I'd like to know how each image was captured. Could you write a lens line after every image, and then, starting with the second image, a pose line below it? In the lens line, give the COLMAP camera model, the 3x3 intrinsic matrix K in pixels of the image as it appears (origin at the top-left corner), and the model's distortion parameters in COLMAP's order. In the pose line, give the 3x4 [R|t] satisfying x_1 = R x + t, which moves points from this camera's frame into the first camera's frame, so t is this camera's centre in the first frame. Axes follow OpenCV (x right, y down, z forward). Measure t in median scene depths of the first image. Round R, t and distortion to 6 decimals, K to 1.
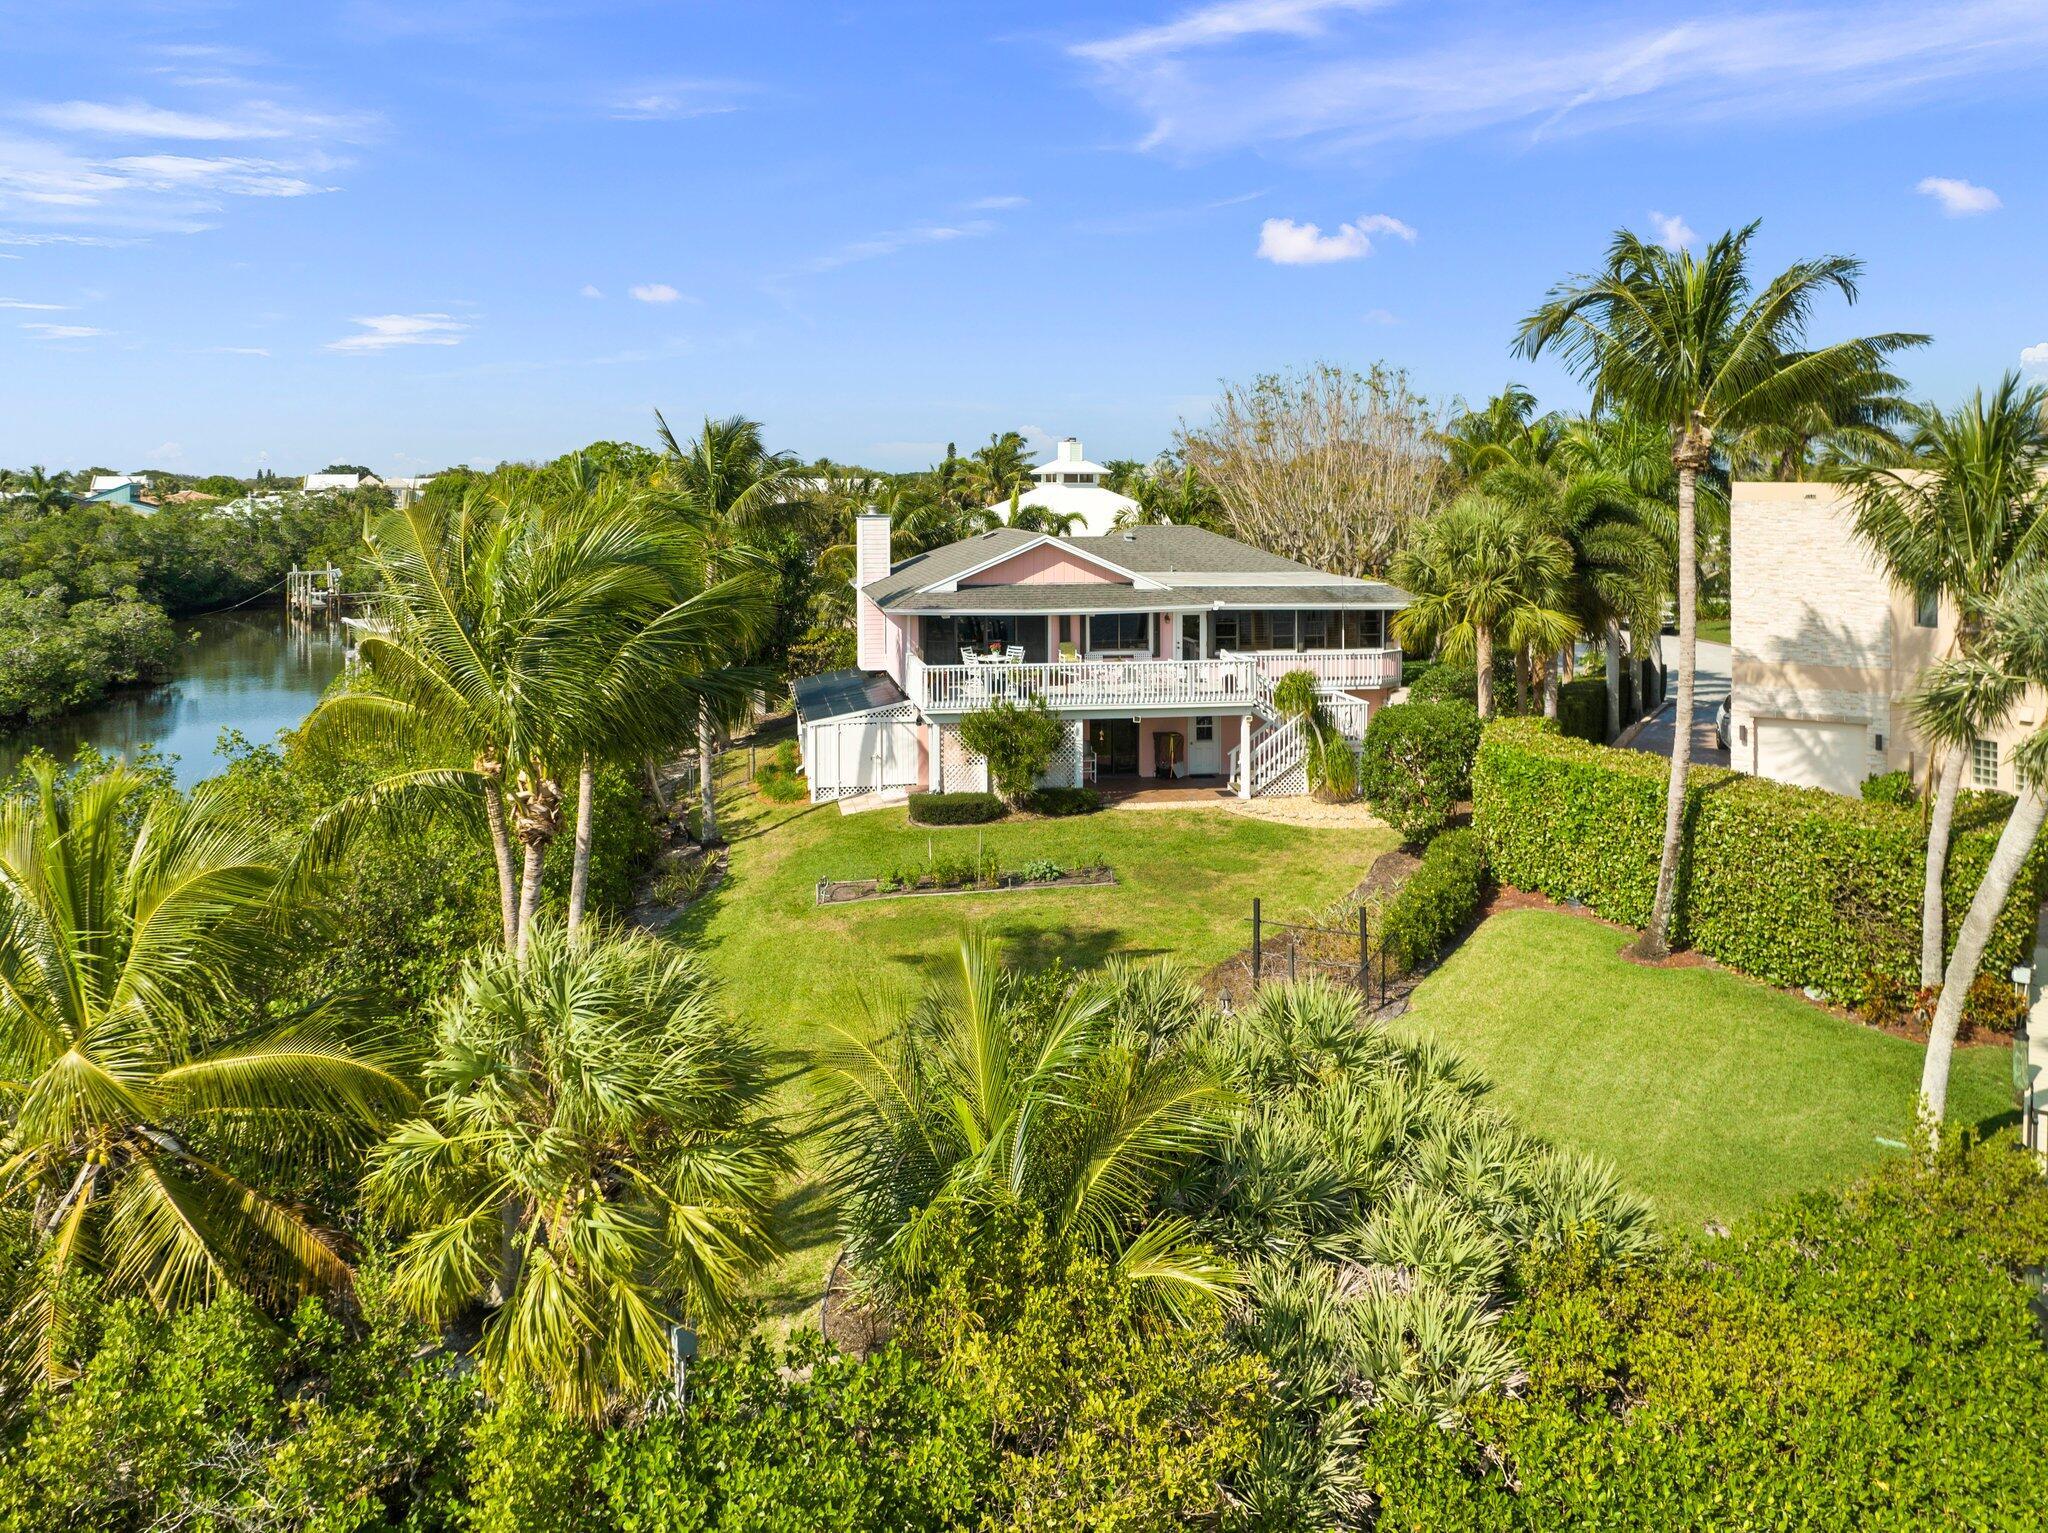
lens RADIAL K [[1617.2, 0, 968.2], [0, 1617.2, 434.3], [0, 0, 1]] dist [-0.009072, -0.012815]
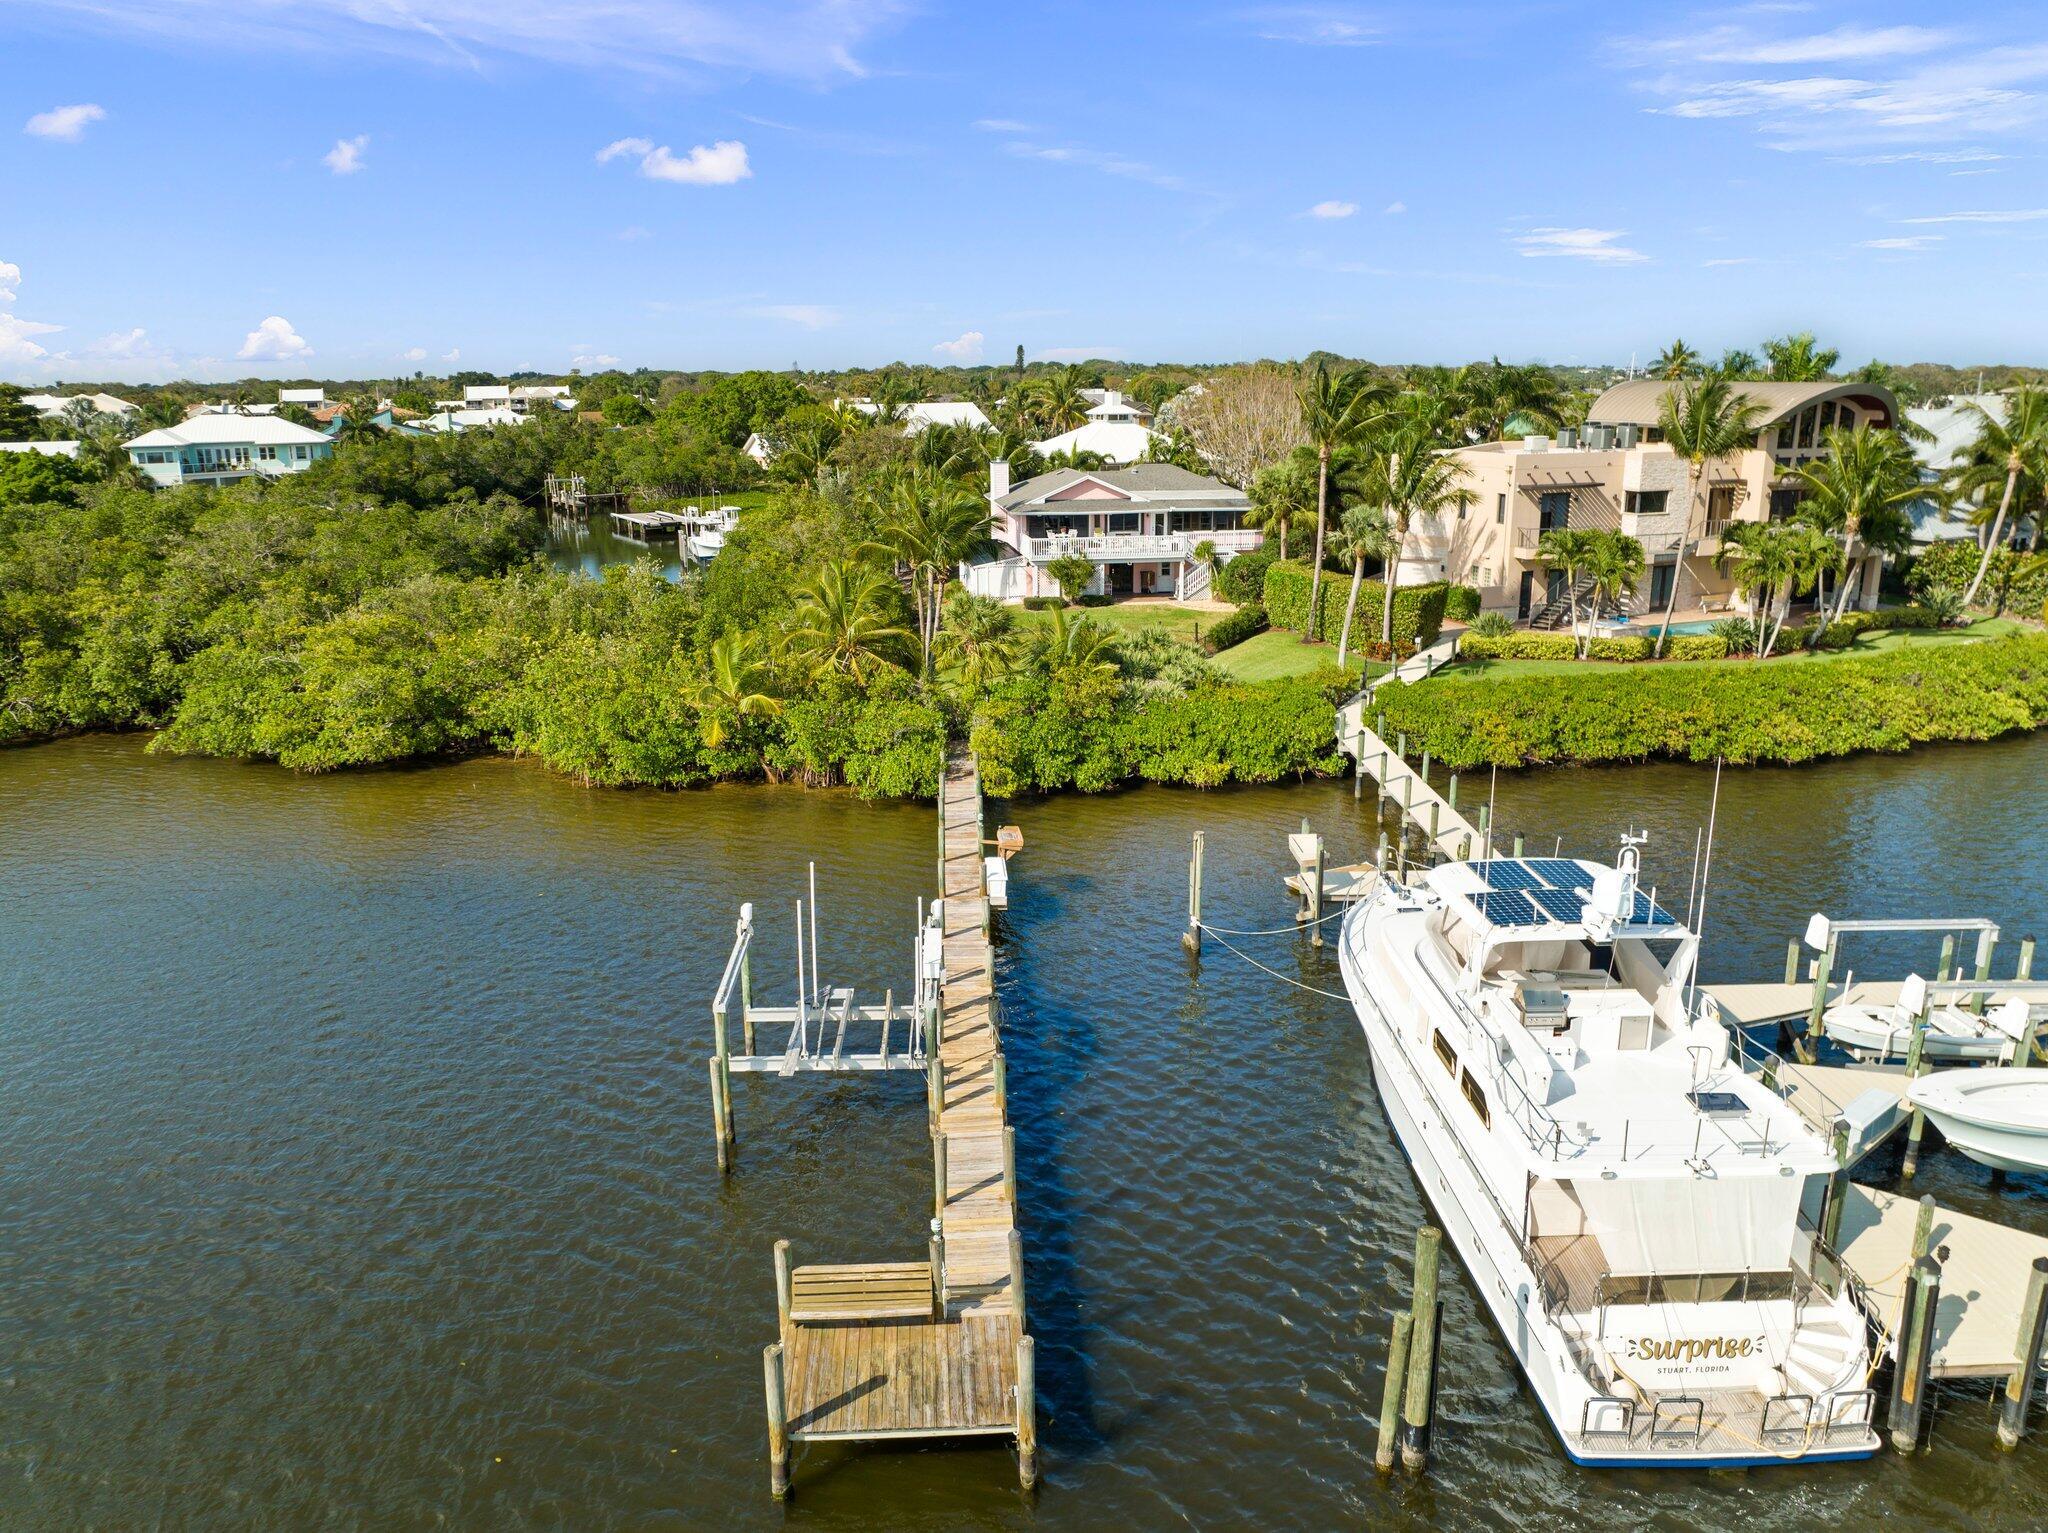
lens RADIAL K [[1587.5, 0, 1027.9], [0, 1587.5, 745.8], [0, 0, 1]] dist [-0.002510, -0.004832]
pose [[0.999977, -0.005285, -0.004166, -0.023493], [0.006190, 0.965243, 0.261282, -0.144437], [0.002641, -0.261302, 0.965254, -1.123553]]
